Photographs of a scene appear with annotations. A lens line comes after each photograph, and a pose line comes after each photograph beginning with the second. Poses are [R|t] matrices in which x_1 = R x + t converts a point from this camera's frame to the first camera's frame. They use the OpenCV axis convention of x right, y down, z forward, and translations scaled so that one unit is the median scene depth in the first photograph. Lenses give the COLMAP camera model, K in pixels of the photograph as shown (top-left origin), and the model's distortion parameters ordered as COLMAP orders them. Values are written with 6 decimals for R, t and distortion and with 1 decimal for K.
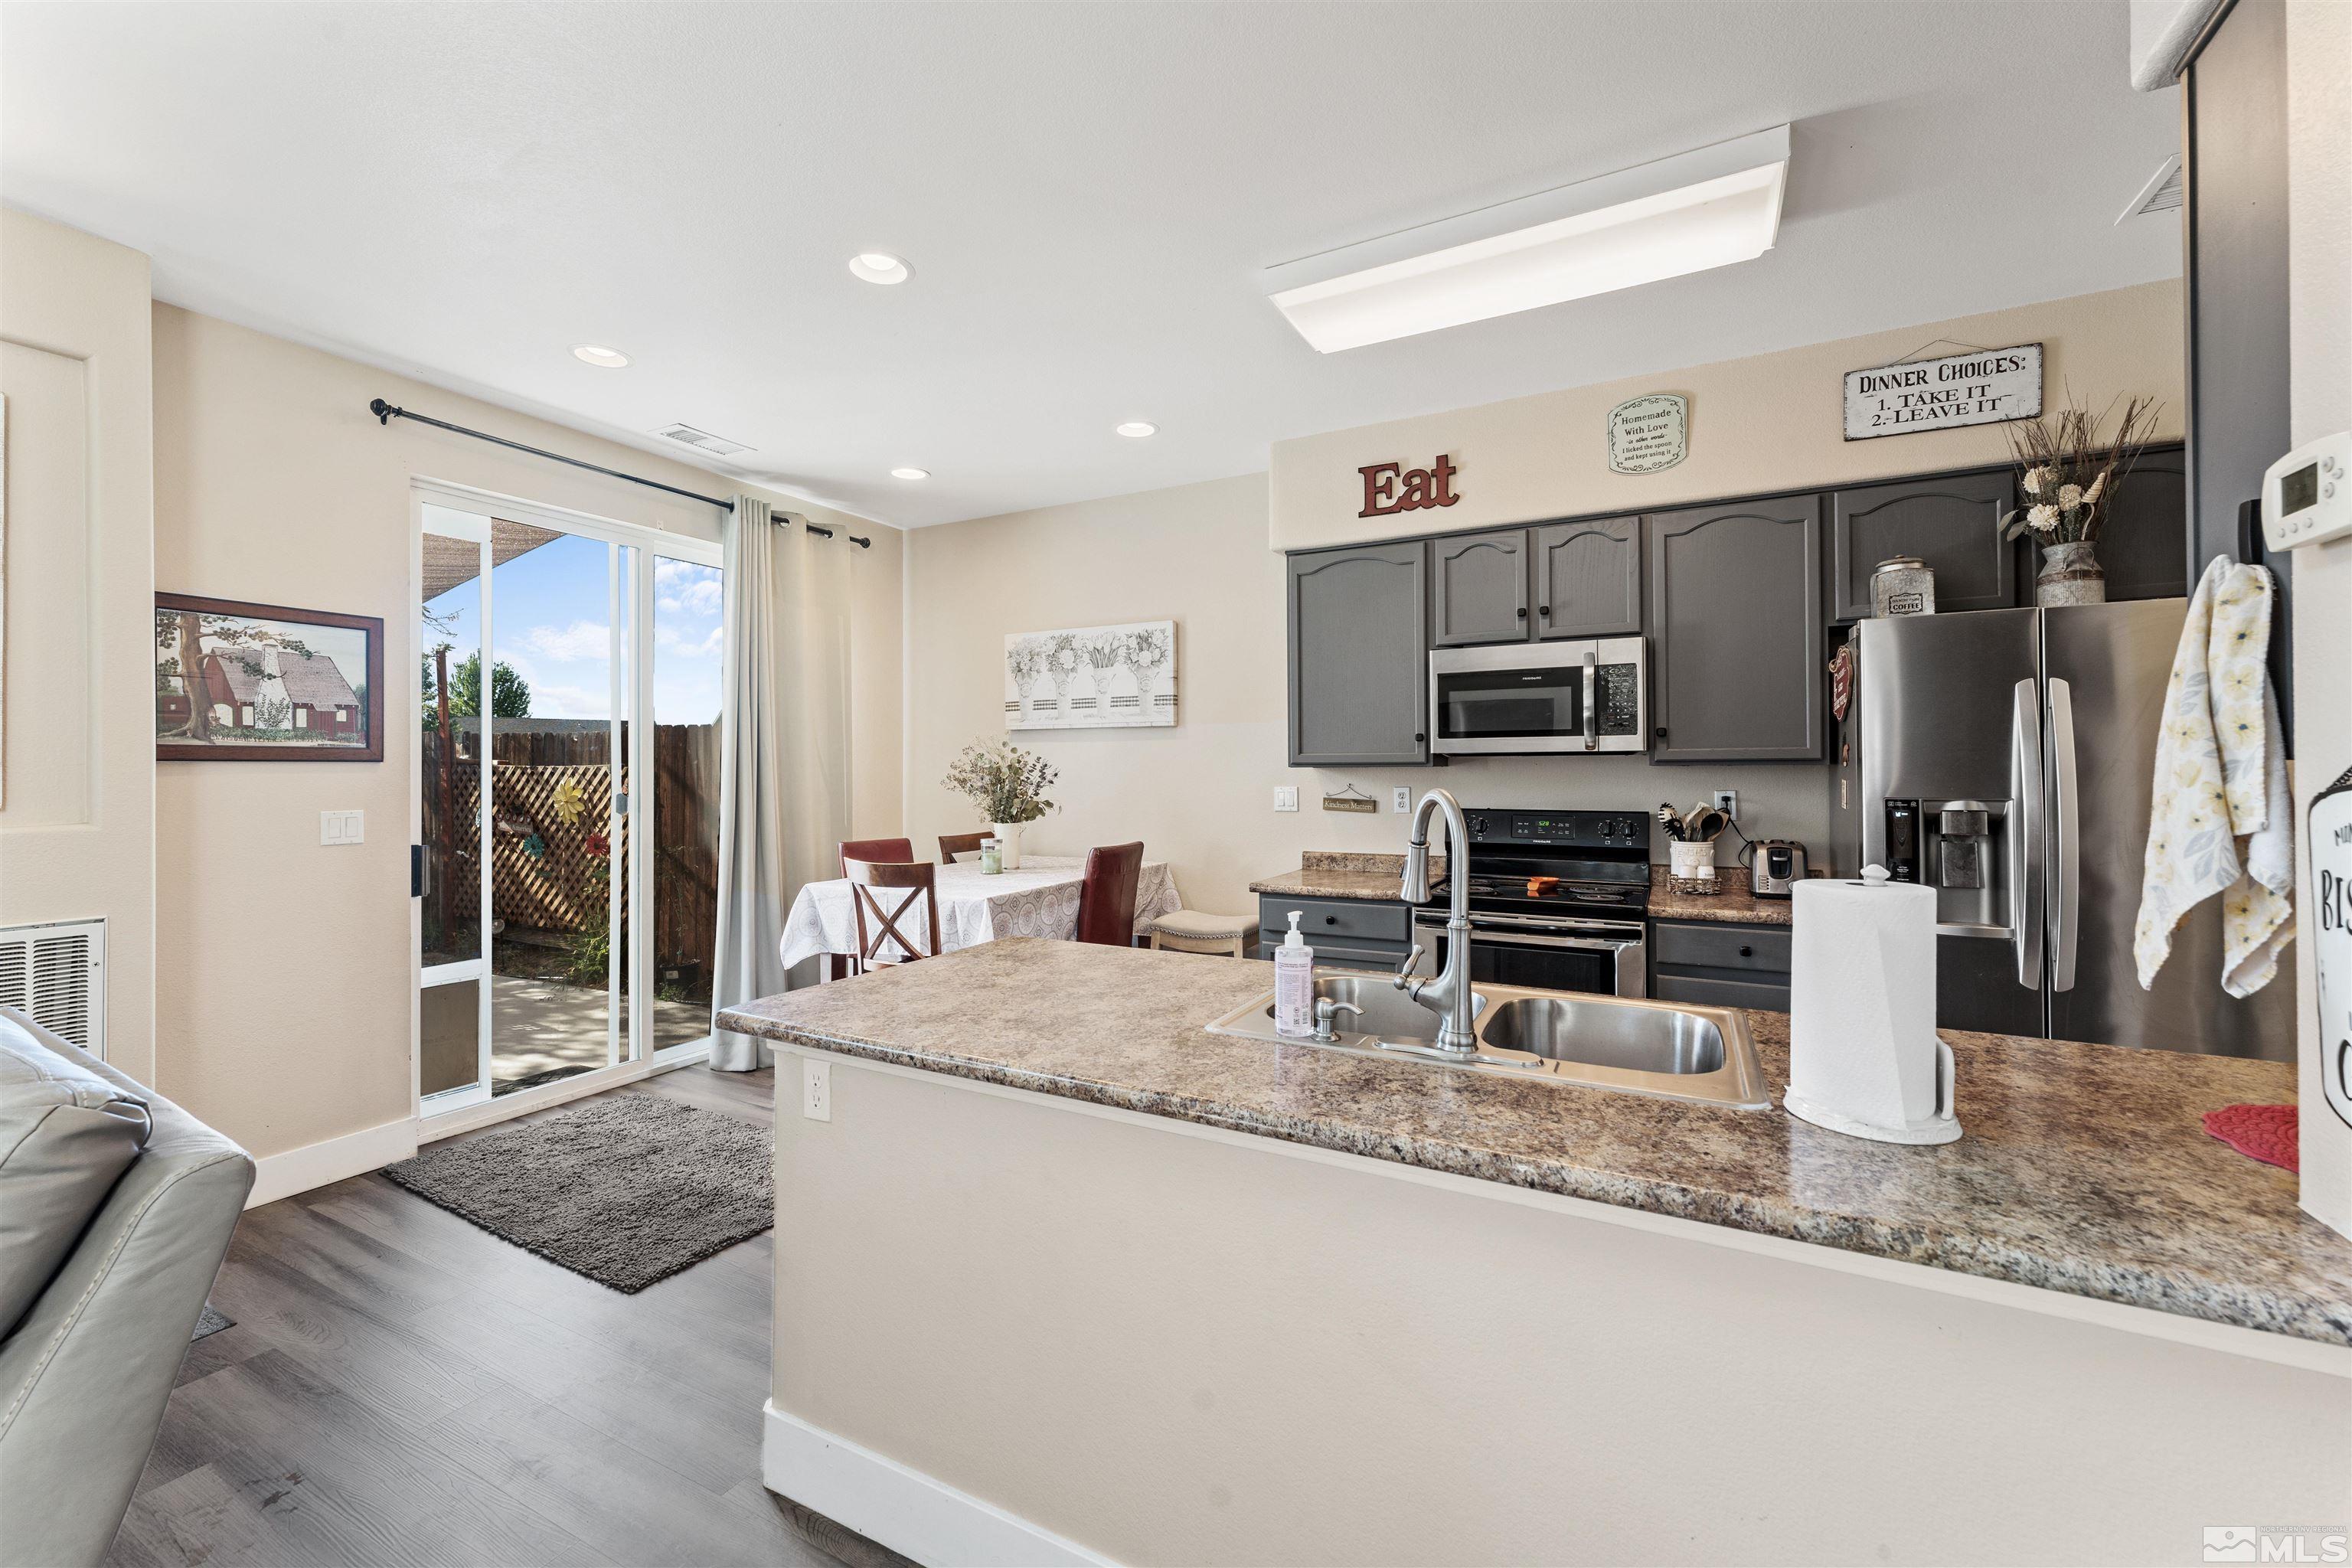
lens RADIAL K [[943.0, 0, 1186.3], [0, 943.0, 763.7], [0, 0, 1]] dist [-0.002199, 0.000371]
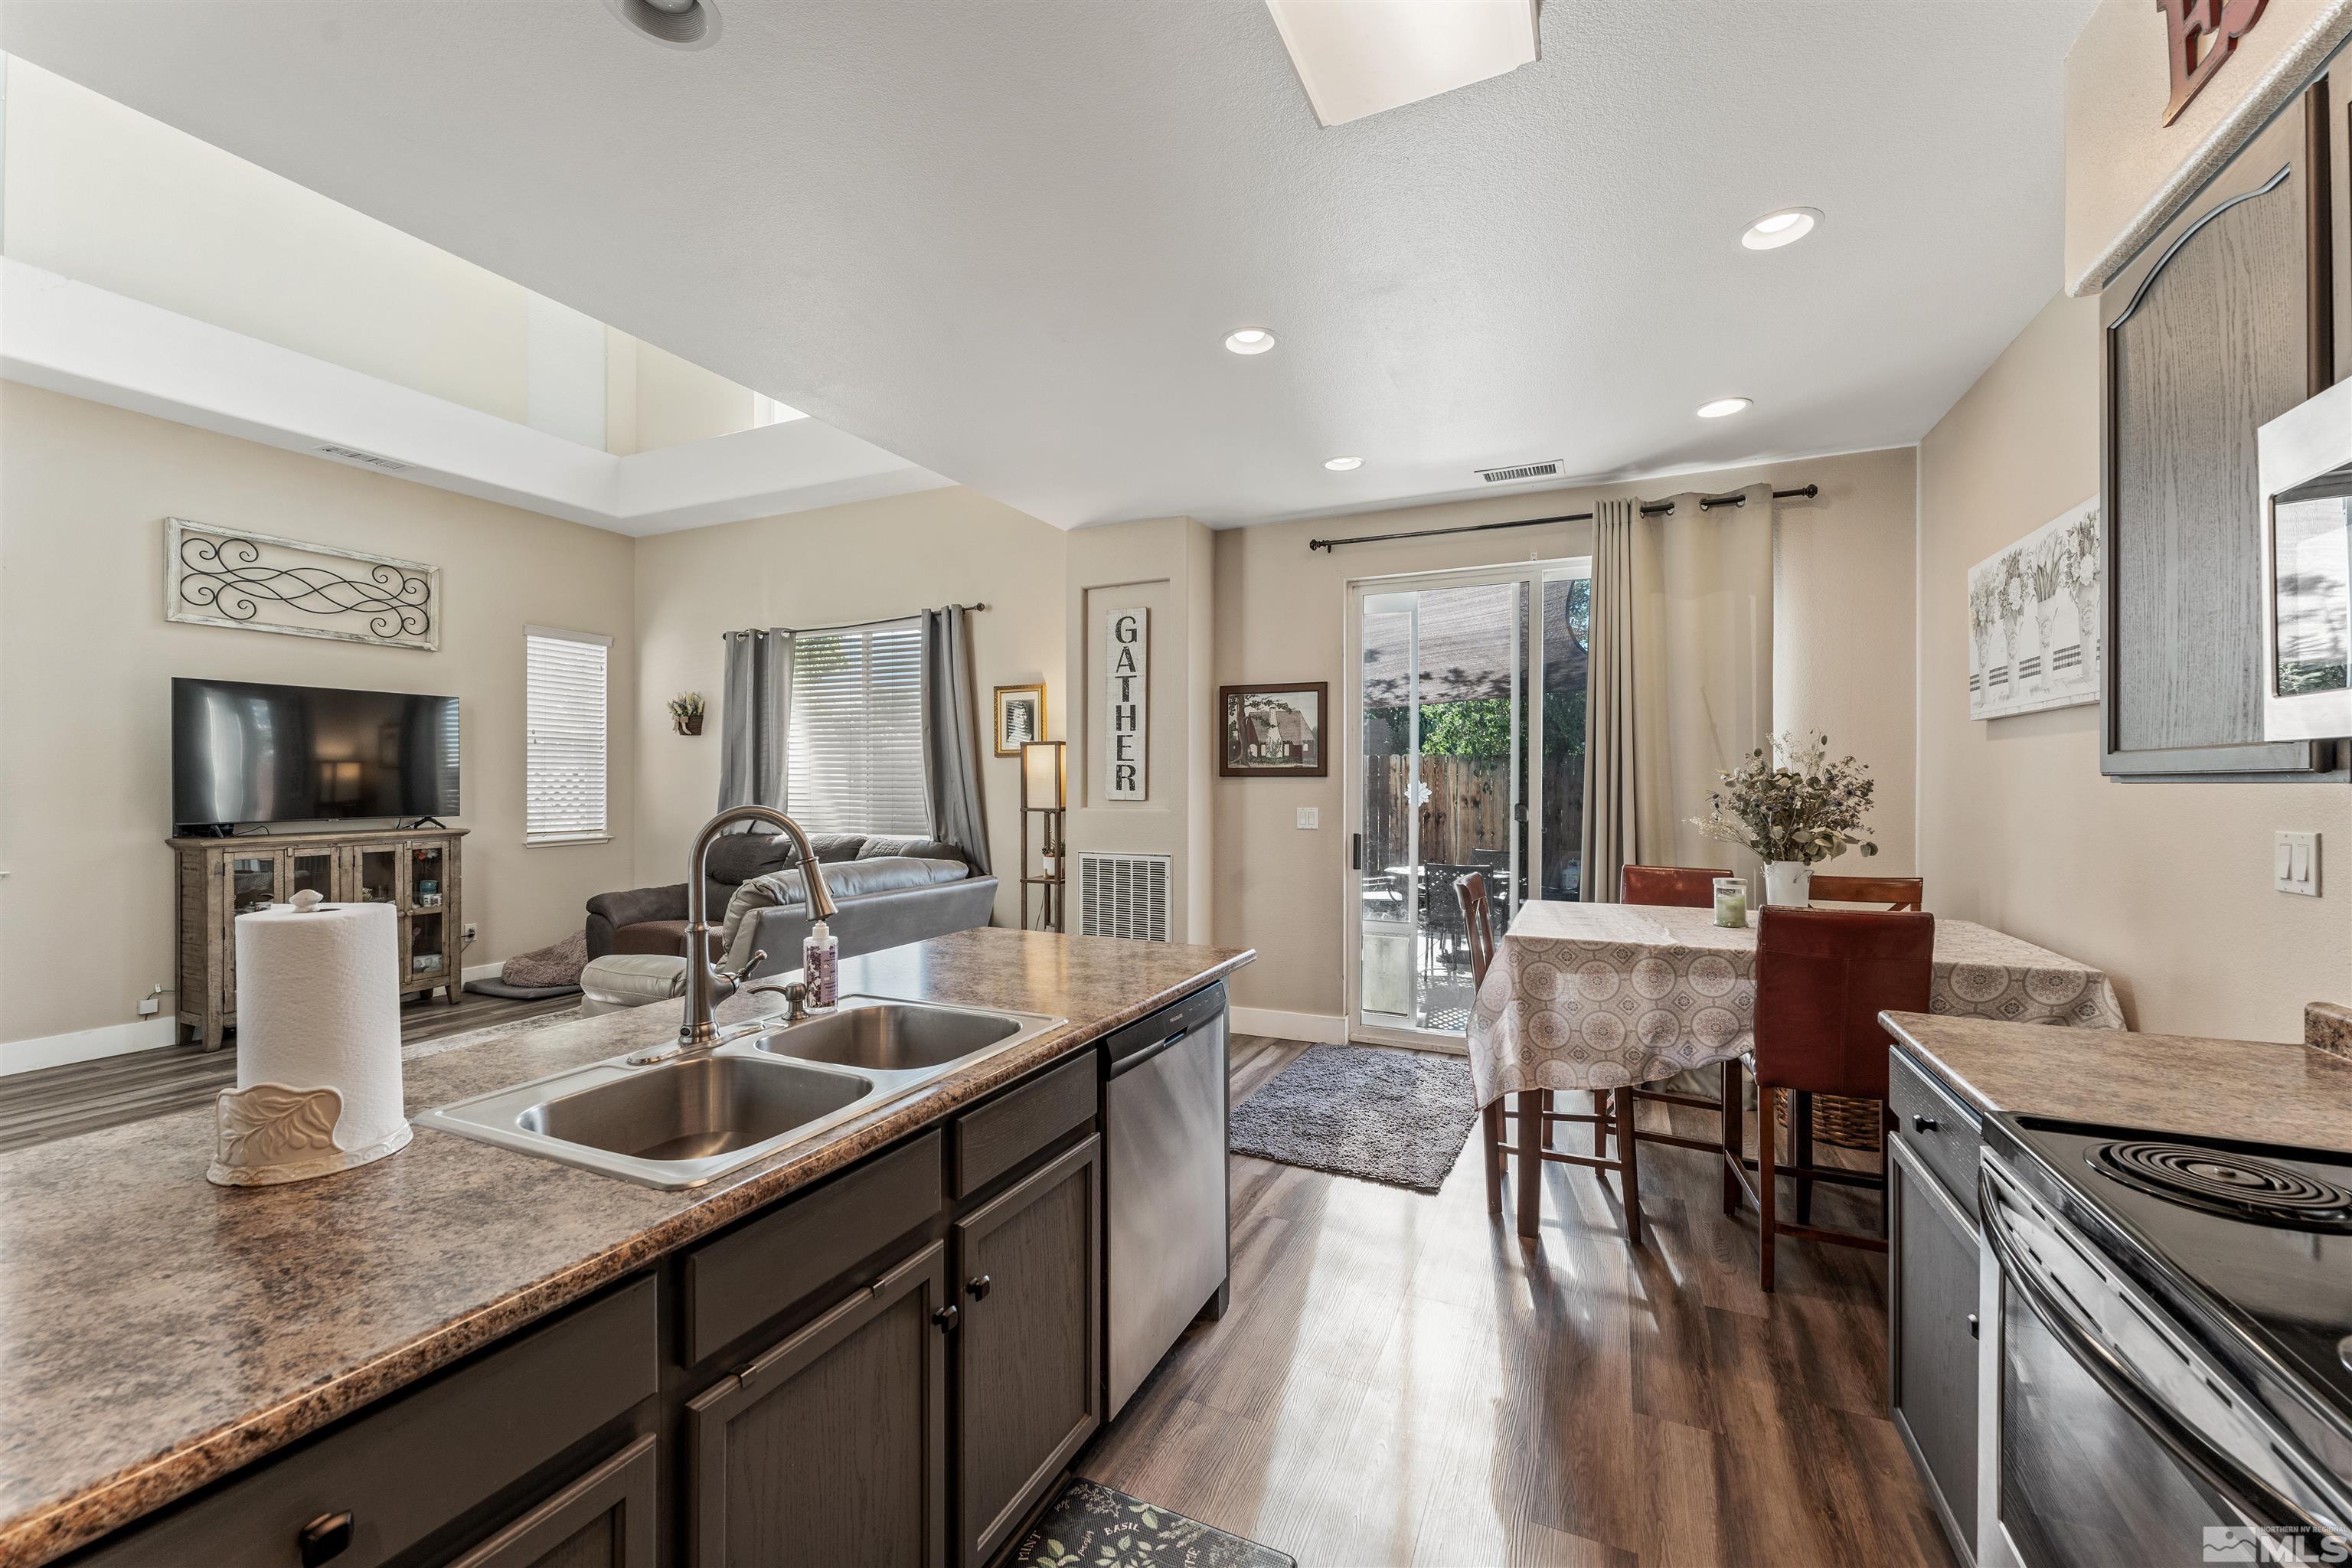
lens RADIAL K [[942.8, 0, 1175.3], [0, 942.8, 781.4], [0, 0, 1]] dist [0.002609, -0.000226]
pose [[0.043344, 0.003361, -0.999055, 0.590425], [0.005148, 0.999980, 0.003587, -0.000677], [0.999047, -0.005299, 0.043326, 0.629090]]
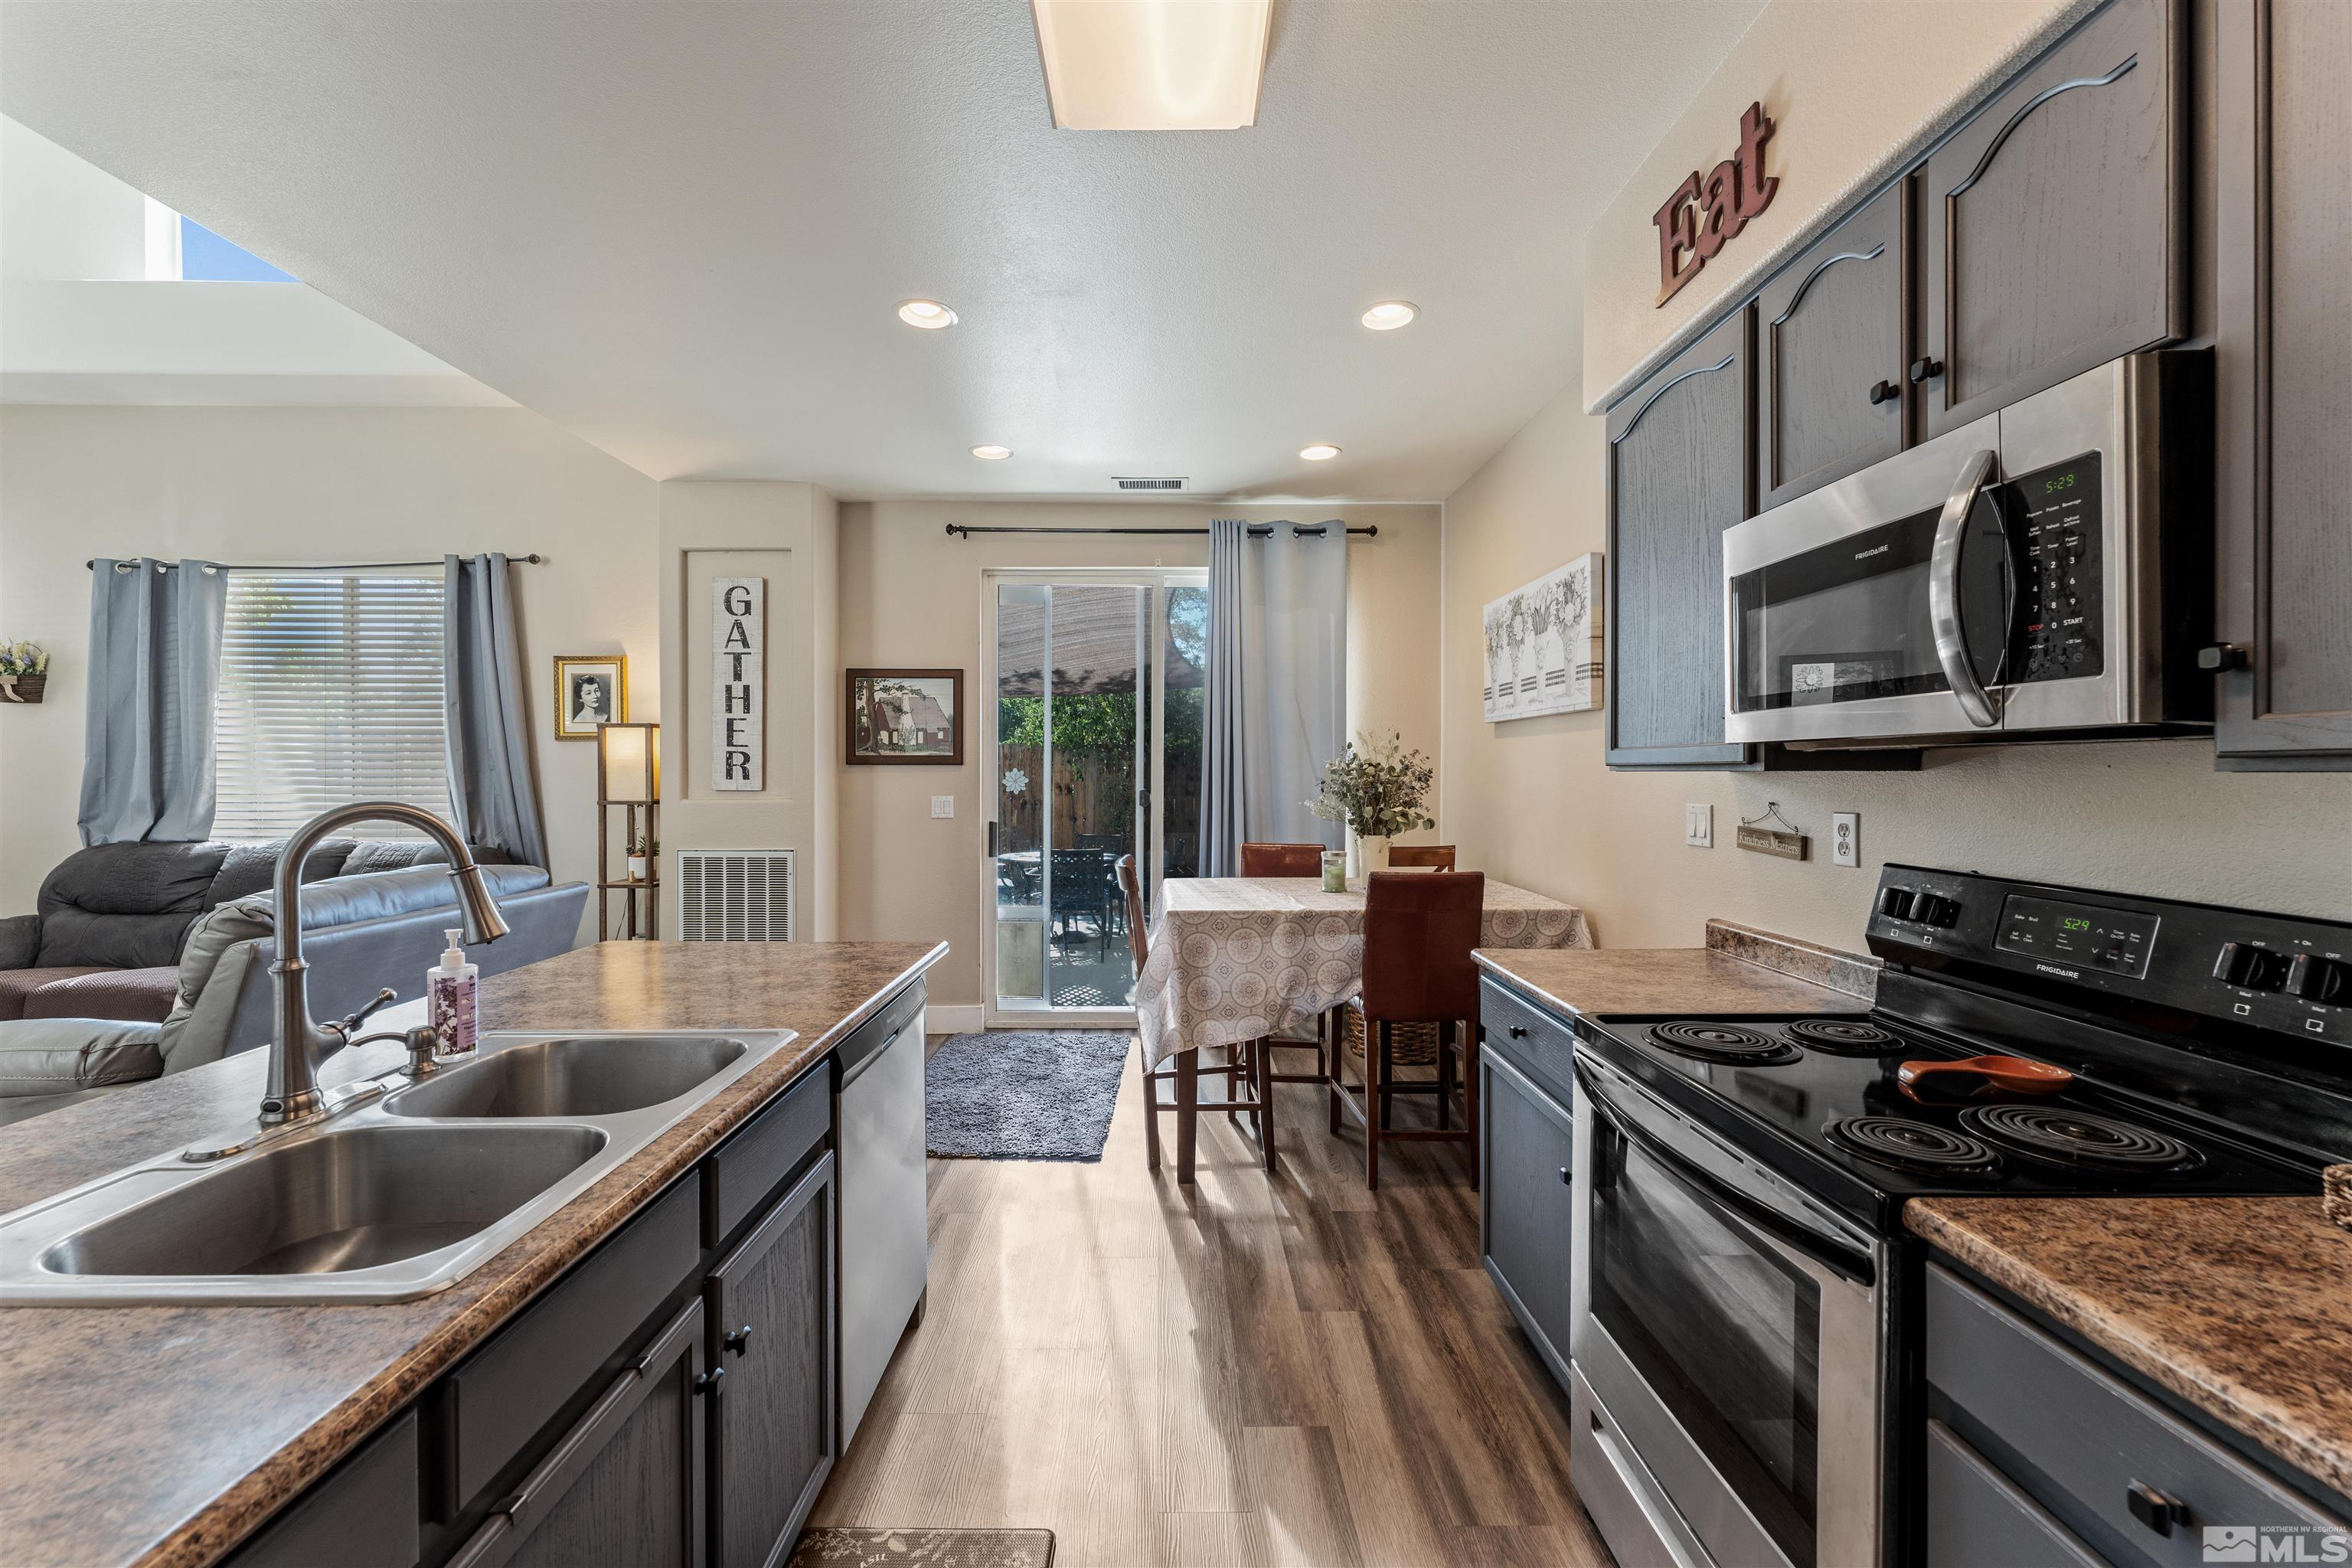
lens RADIAL K [[943.5, 0, 1173.0], [0, 943.5, 776.1], [0, 0, 1]] dist [0.003384, -0.000071]
pose [[0.466666, 0.009578, -0.884382, 0.575565], [0.002973, 0.999919, 0.012398, -0.001324], [0.884429, -0.008415, 0.466599, 0.540943]]
